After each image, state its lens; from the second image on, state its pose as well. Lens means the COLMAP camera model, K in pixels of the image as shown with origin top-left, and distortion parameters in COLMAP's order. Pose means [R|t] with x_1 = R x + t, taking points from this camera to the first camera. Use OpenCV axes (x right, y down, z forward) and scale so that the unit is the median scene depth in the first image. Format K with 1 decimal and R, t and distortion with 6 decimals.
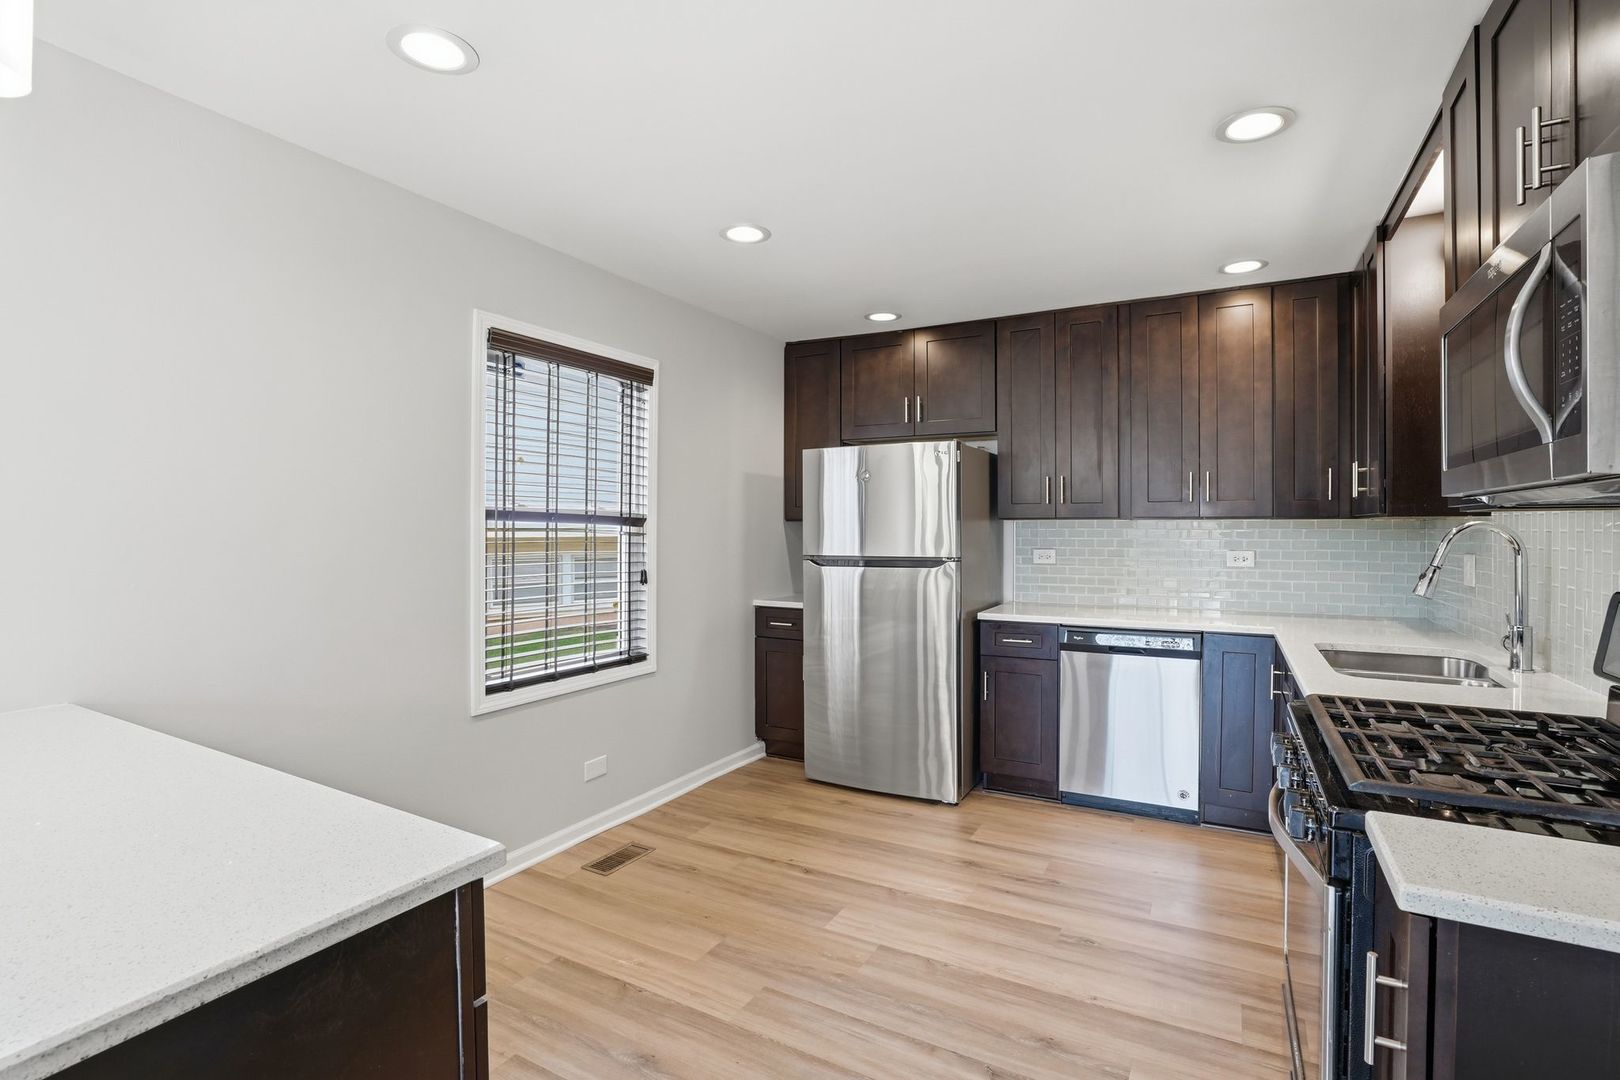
lens RADIAL K [[757.1, 0, 825.3], [0, 757.1, 530.3], [0, 0, 1]] dist [-0.029737, 0.001588]
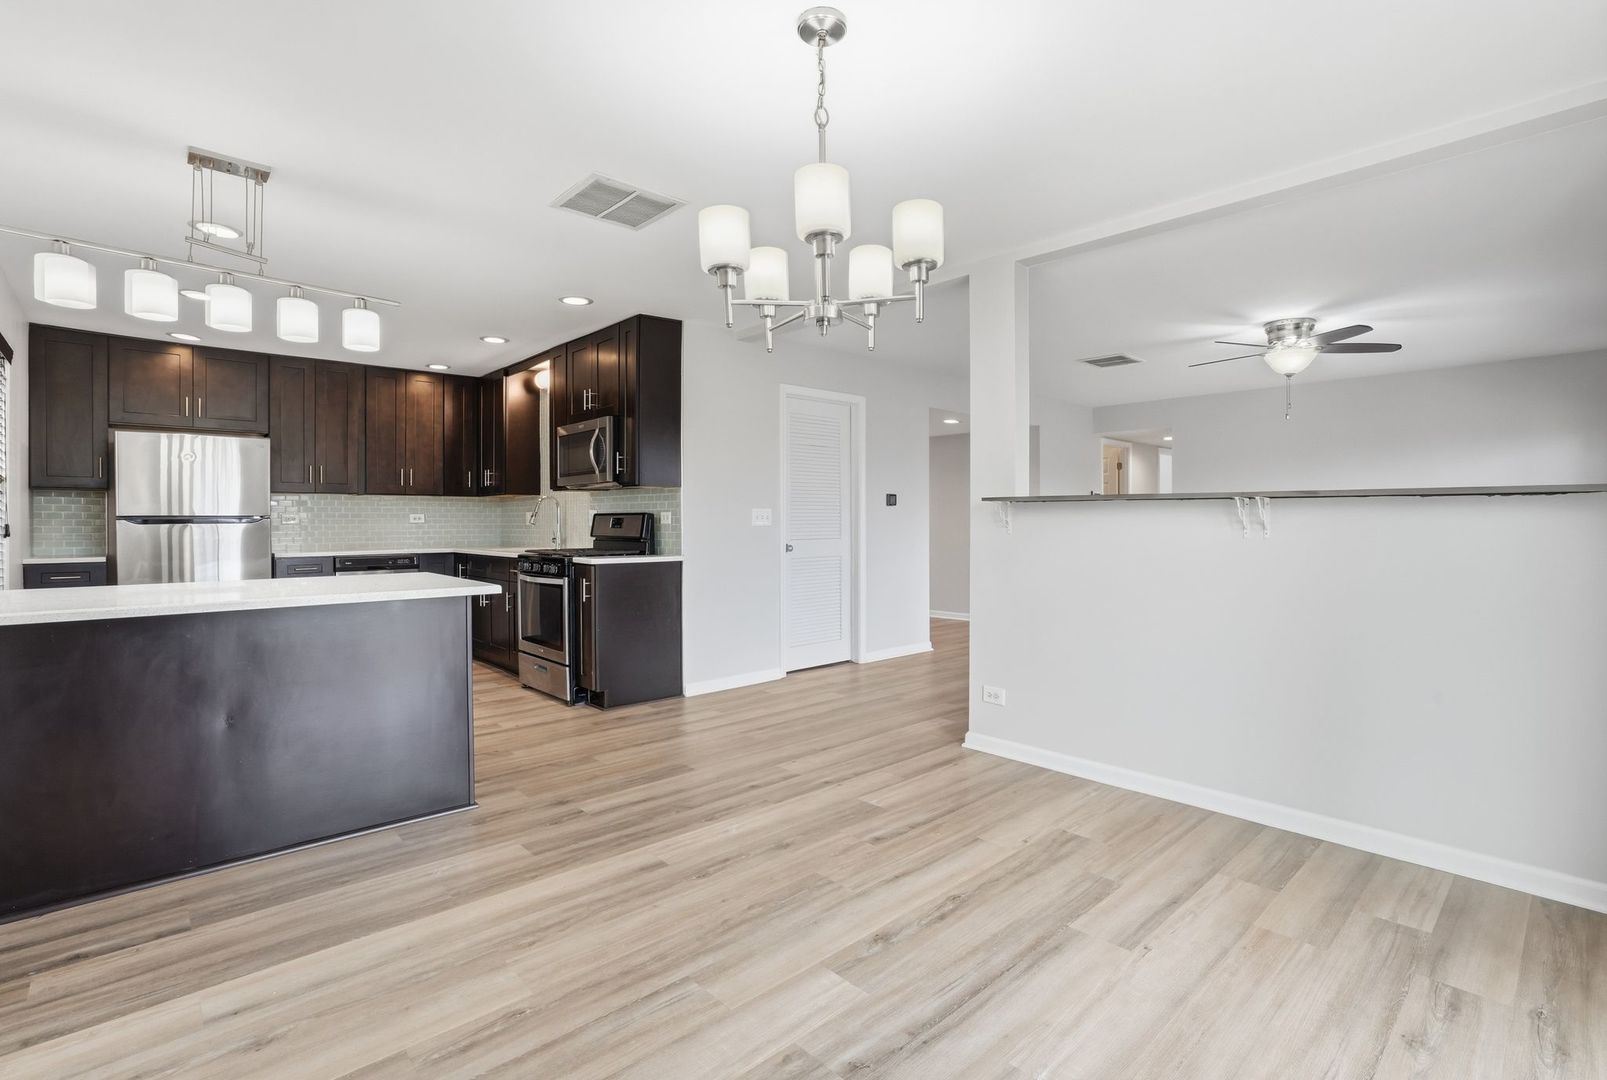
lens RADIAL K [[742.3, 0, 799.4], [0, 742.3, 532.0], [0, 0, 1]] dist [-0.017463, 0.000855]
pose [[0.337703, -0.016780, 0.941103, -0.917579], [0.007953, 0.999856, 0.014974, 0.058471], [-0.941219, 0.002427, 0.337788, -0.527524]]
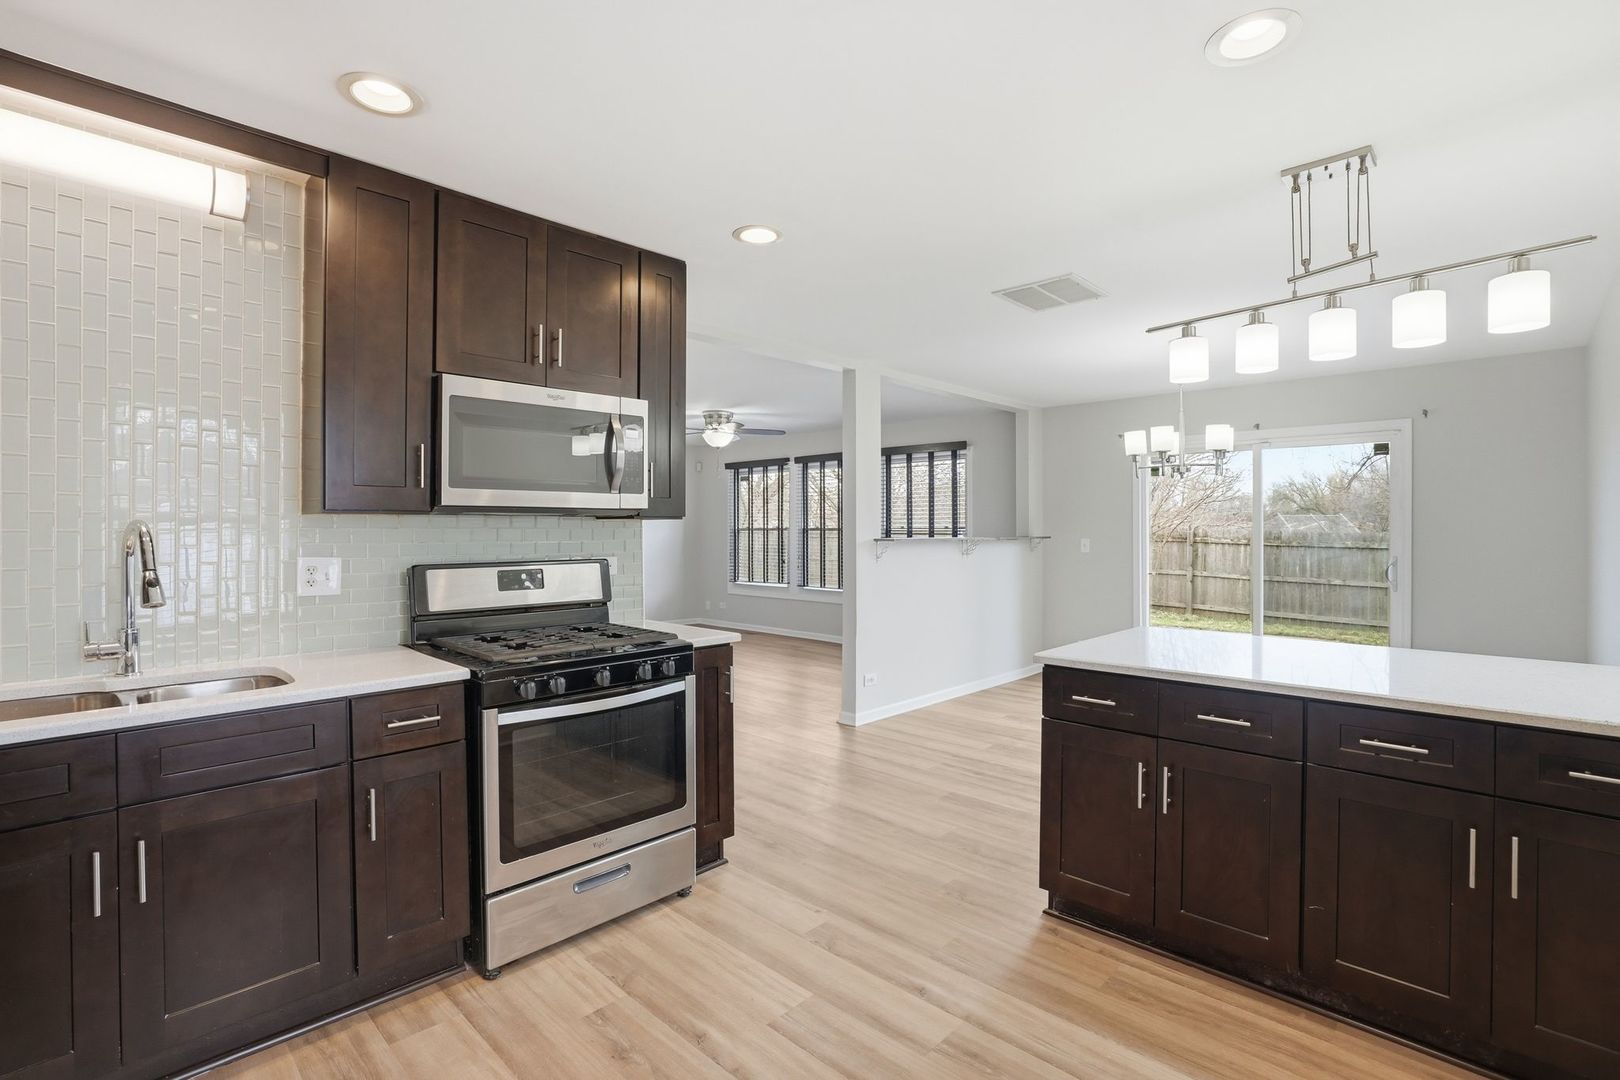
lens RADIAL K [[757.1, 0, 812.3], [0, 757.1, 536.2], [0, 0, 1]] dist [-0.029737, 0.001588]
pose [[-0.962744, -0.002657, 0.270401, -0.117503], [0.001188, 0.999900, 0.014057, -0.000708], [-0.270411, 0.013855, -0.962645, 1.086557]]
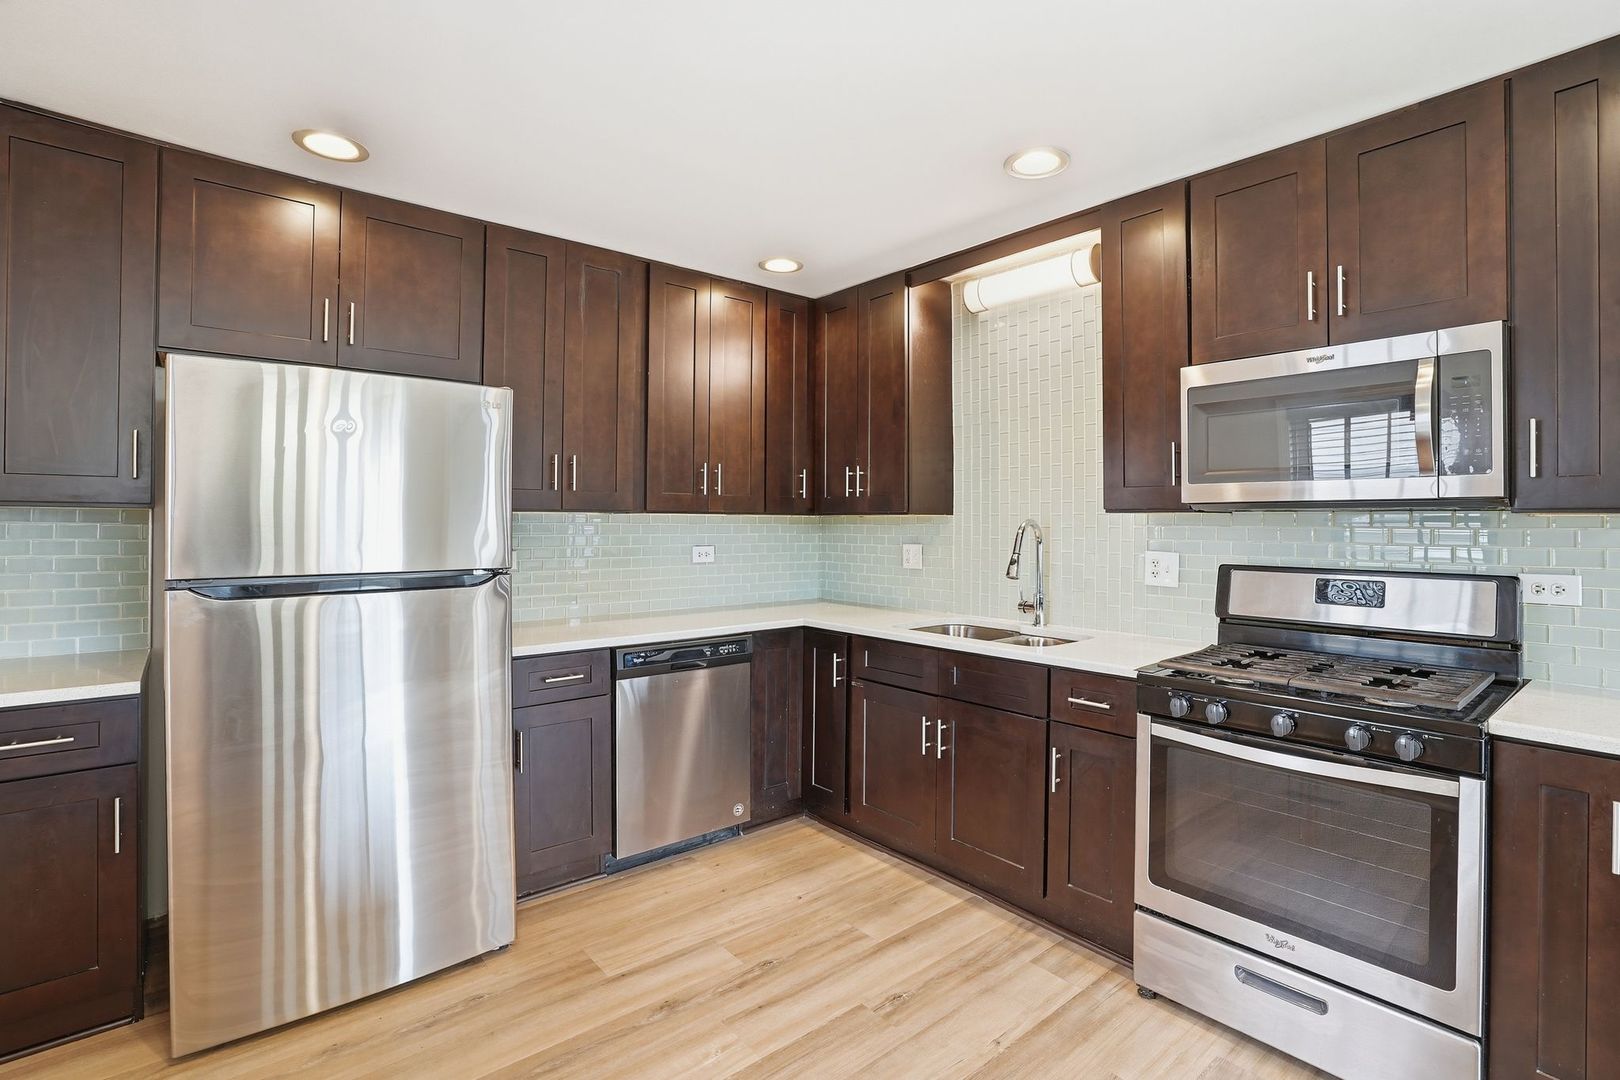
lens RADIAL K [[757.1, 0, 821.0], [0, 757.1, 525.6], [0, 0, 1]] dist [-0.029737, 0.001588]
pose [[0.370626, -0.001666, 0.928781, -0.356097], [0.002211, 0.999997, 0.000912, -0.000780], [-0.928779, 0.001716, 0.370629, 0.551496]]
